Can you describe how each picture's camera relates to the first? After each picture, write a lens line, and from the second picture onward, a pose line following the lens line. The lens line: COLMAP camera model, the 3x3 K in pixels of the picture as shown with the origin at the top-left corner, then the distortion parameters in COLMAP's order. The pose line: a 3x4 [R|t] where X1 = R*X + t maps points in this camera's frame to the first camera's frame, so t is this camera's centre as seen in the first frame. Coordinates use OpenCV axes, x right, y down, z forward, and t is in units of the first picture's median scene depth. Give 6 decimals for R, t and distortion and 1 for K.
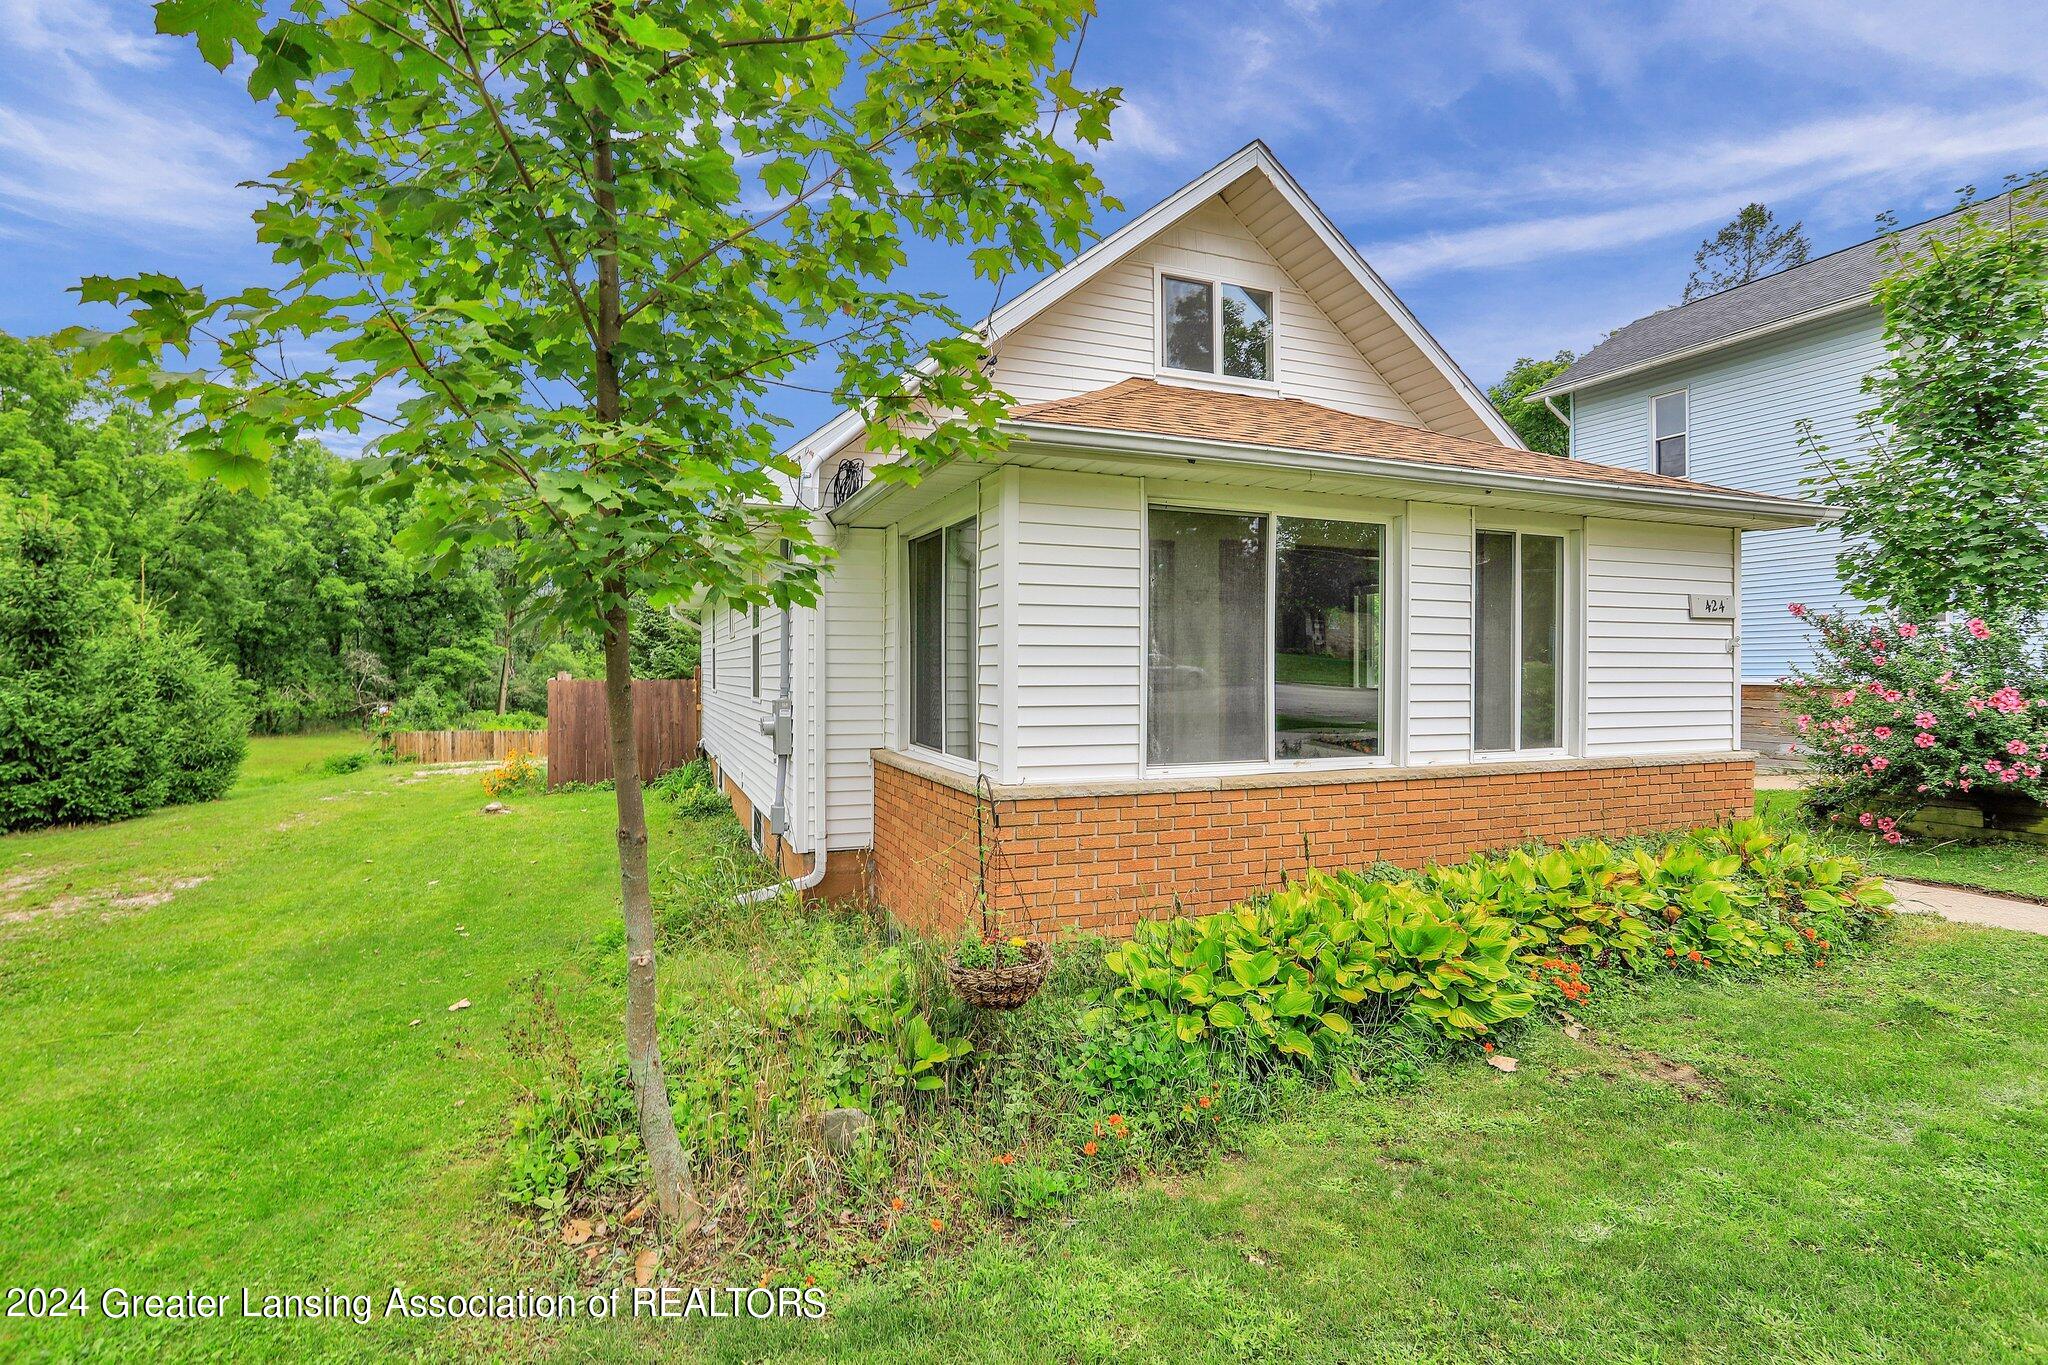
lens RADIAL K [[1003.1, 0, 1024.0], [0, 1003.1, 682.5], [0, 0, 1]] dist [-0.022404, 0.000278]
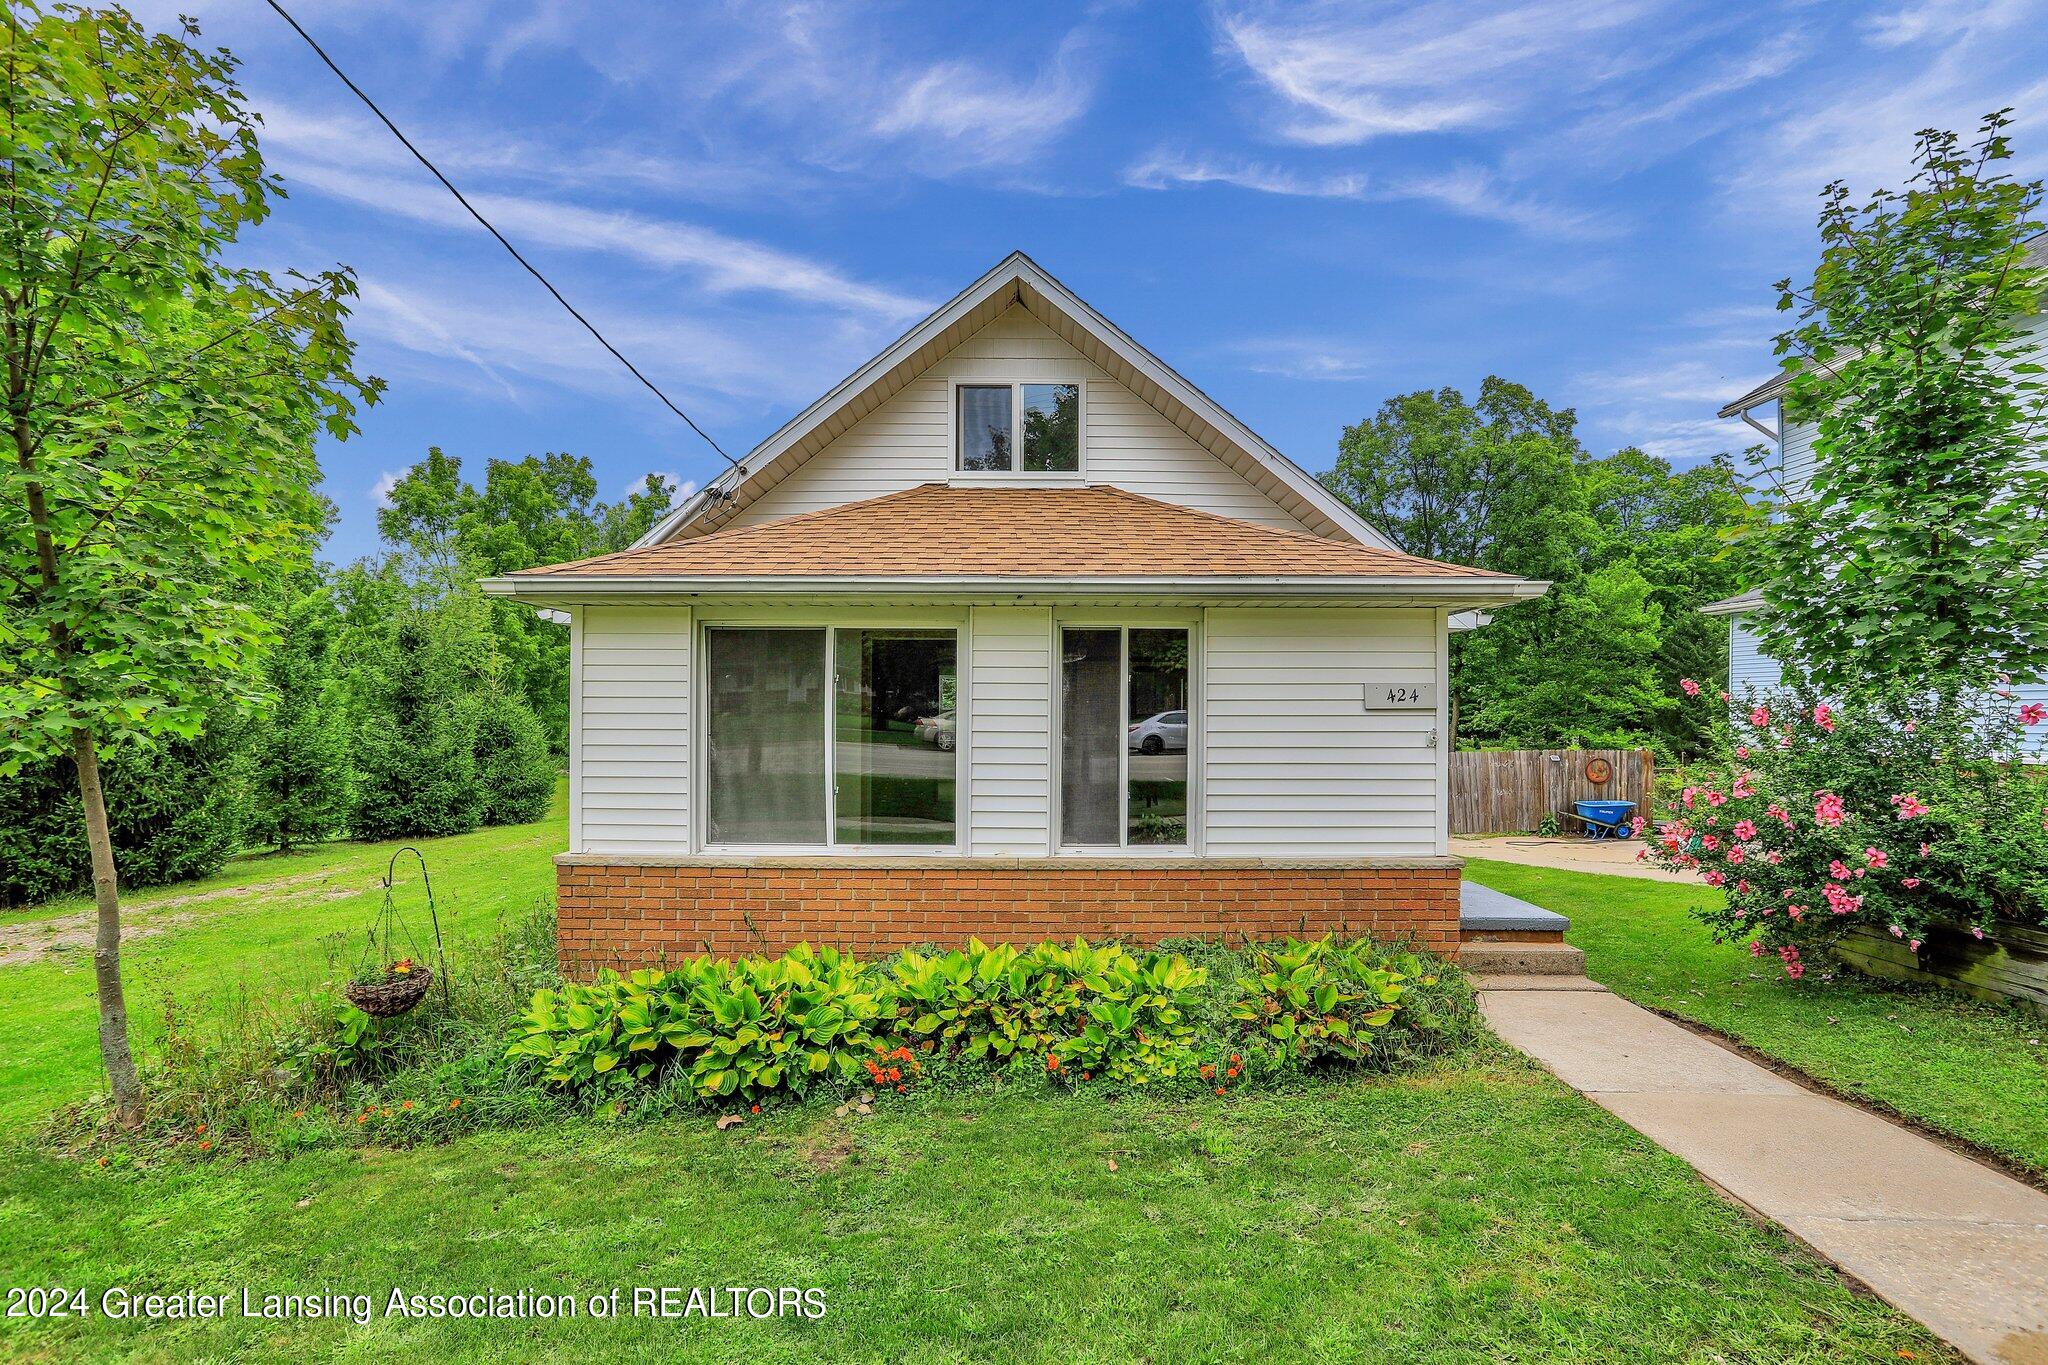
lens RADIAL K [[1028.5, 0, 1024.0], [0, 1028.5, 682.5], [0, 0, 1]] dist [-0.049188, -0.000061]
pose [[0.921241, -0.008267, -0.388904, 0.822792], [-0.006760, 0.999283, -0.037254, -0.057649], [0.388933, 0.036949, 0.920525, 0.010649]]
